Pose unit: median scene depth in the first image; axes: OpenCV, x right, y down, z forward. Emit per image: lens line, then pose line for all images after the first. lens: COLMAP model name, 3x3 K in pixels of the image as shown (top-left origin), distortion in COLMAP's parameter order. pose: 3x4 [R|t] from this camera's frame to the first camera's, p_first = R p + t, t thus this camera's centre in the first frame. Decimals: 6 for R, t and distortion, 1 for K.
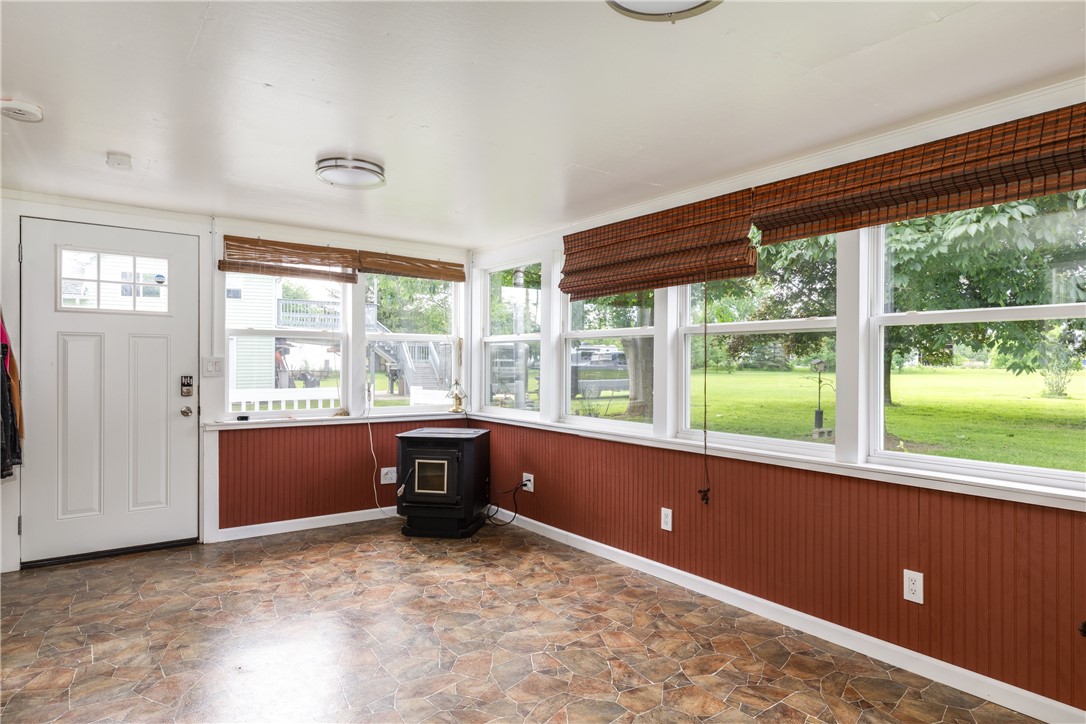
lens RADIAL K [[639.0, 0, 542.2], [0, 639.0, 367.3], [0, 0, 1]] dist [0.008759, 0.004867]
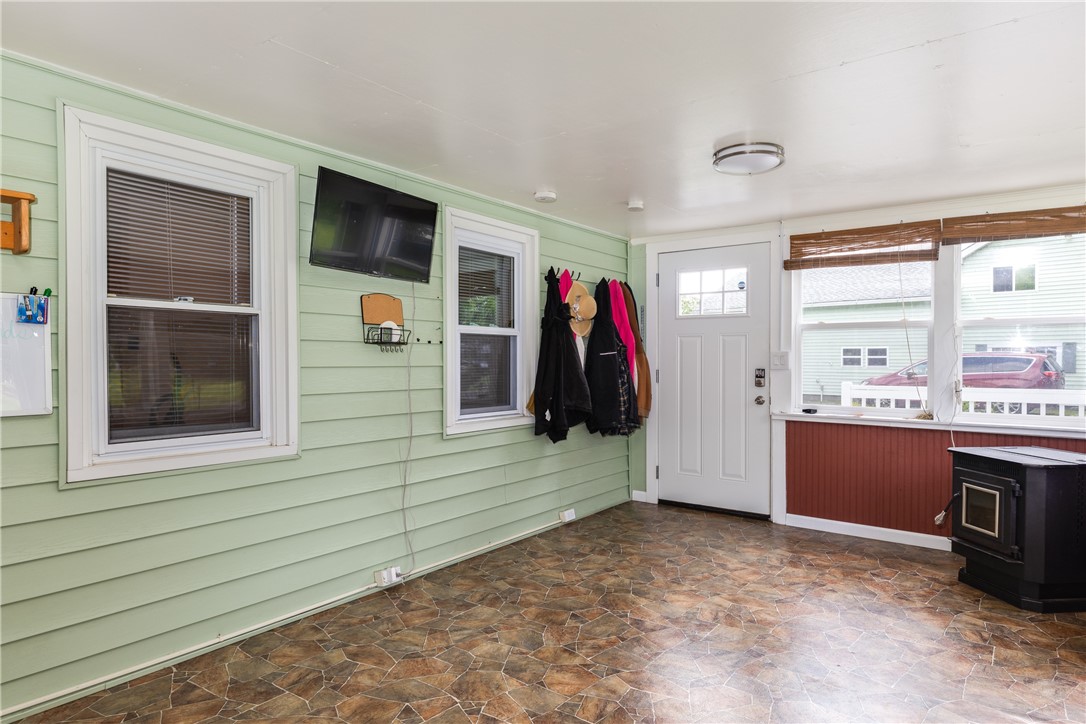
lens RADIAL K [[639.0, 0, 541.8], [0, 639.0, 359.6], [0, 0, 1]] dist [0.008759, 0.004867]
pose [[0.289096, -0.001599, -0.957299, 0.403295], [-0.009082, 0.999949, -0.004412, 0.006278], [0.957257, 0.009970, 0.289067, 0.310163]]
